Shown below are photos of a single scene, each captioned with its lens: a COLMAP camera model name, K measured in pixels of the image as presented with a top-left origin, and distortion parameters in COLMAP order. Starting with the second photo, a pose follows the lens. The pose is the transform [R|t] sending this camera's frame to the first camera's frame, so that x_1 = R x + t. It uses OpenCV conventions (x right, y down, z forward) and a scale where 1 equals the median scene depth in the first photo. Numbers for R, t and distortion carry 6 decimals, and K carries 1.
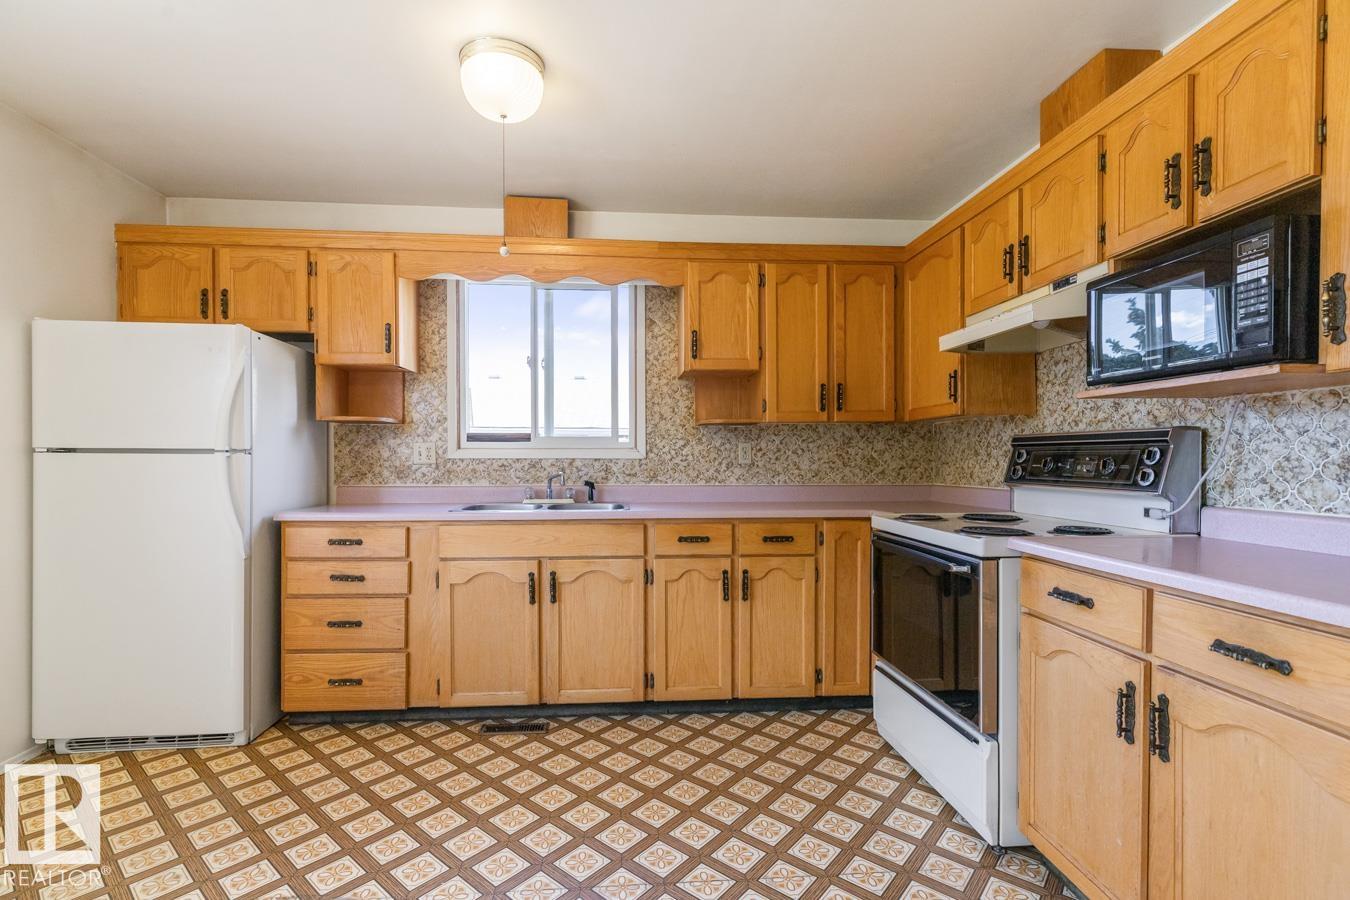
lens RADIAL K [[617.3, 0, 652.6], [0, 617.3, 463.6], [0, 0, 1]] dist [0.002565, -0.001035]
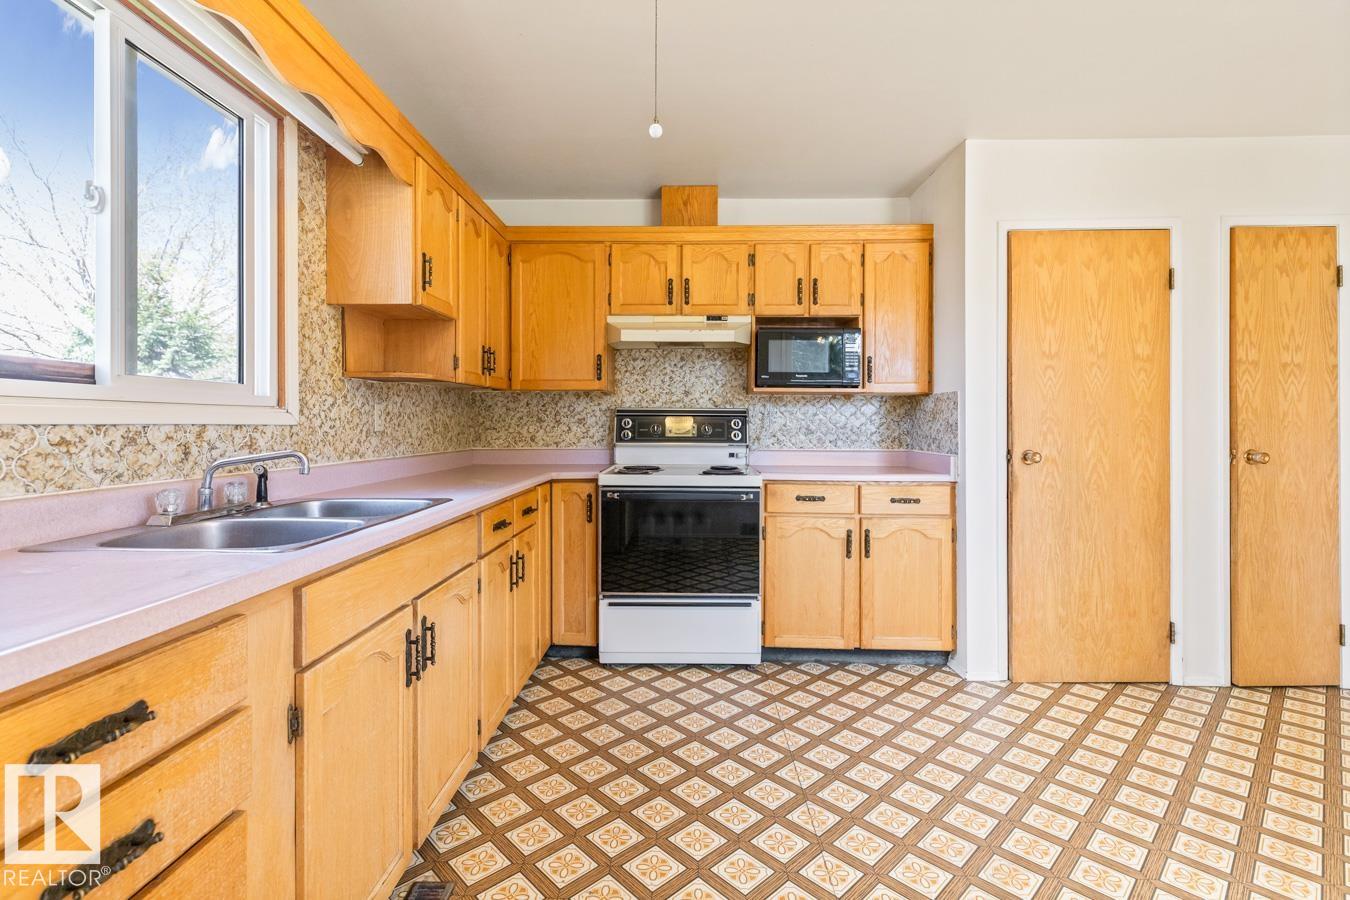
lens RADIAL K [[617.3, 0, 684.5], [0, 617.3, 417.9], [0, 0, 1]] dist [0.002565, -0.001035]
pose [[0.096679, 0.011349, 0.995251, -0.595333], [0.005606, 0.999913, -0.011946, -0.005423], [-0.995300, 0.006734, 0.096607, 0.569774]]
